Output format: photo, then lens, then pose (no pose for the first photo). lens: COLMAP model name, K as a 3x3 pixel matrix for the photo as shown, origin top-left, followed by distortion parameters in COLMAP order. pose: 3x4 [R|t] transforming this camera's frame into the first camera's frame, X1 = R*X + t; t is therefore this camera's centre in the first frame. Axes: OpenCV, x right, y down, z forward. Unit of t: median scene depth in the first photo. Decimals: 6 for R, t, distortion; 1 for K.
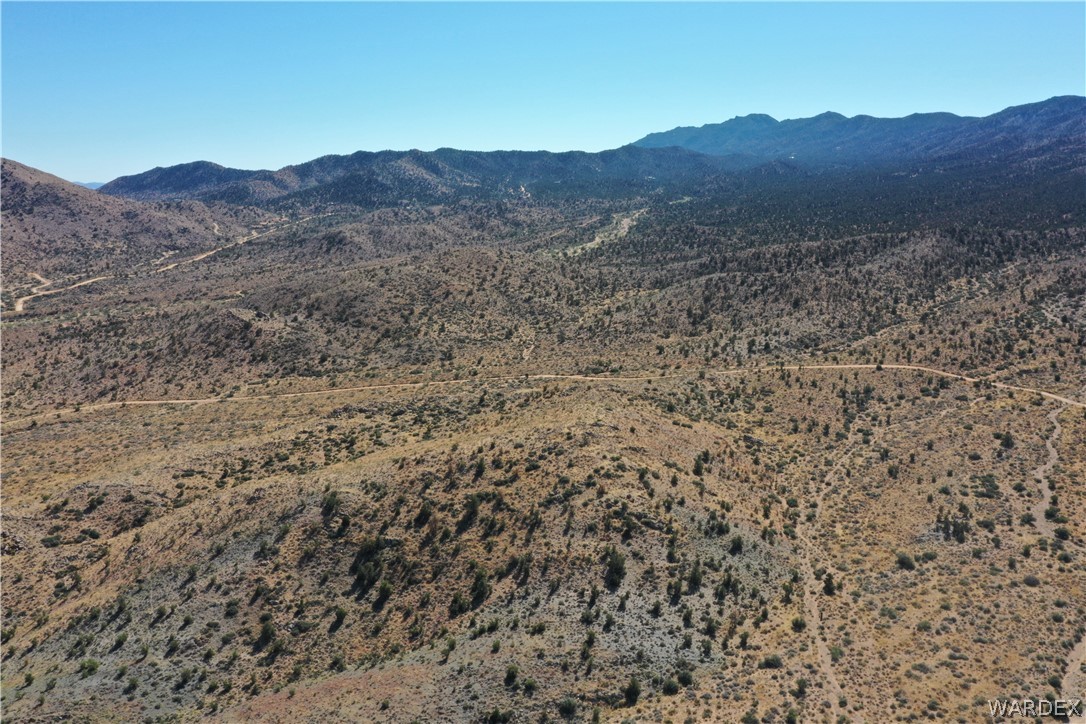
lens RADIAL K [[880.3, 0, 543.0], [0, 880.3, 362.0], [0, 0, 1]] dist [-0.001091, -0.005187]
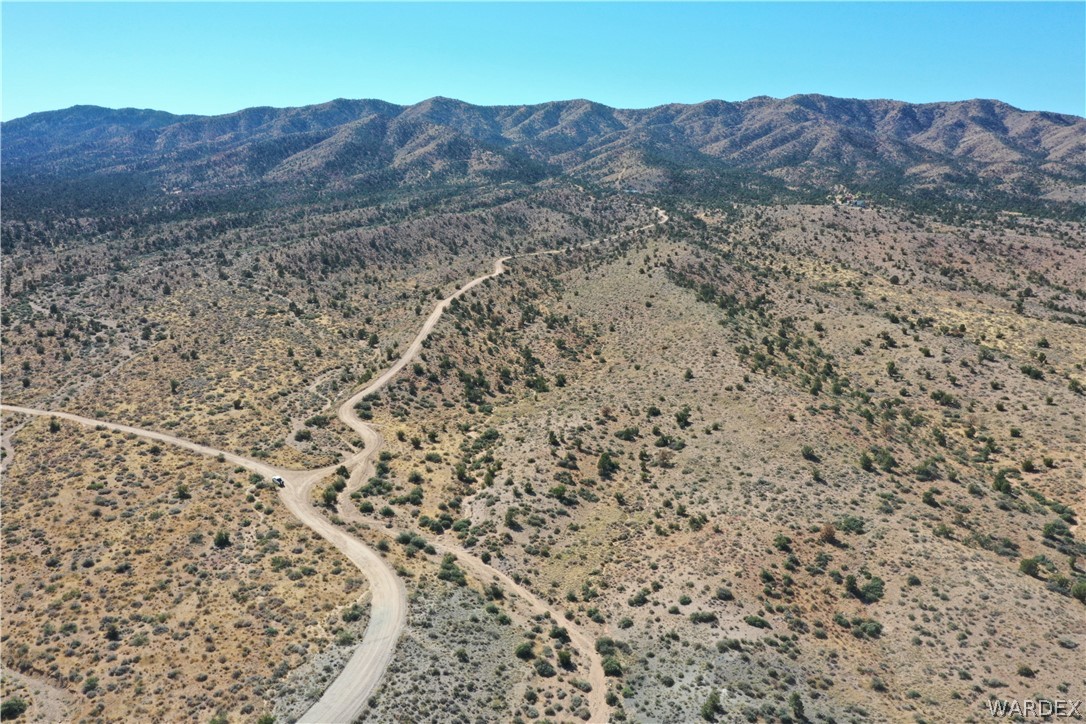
lens RADIAL K [[878.4, 0, 541.4], [0, 878.4, 361.8], [0, 0, 1]] dist [0.001968, -0.011550]
pose [[0.564703, -0.141941, 0.812997, 0.231295], [0.157768, 0.985498, 0.062473, 0.022371], [-0.810074, 0.092986, 0.578907, 0.226447]]
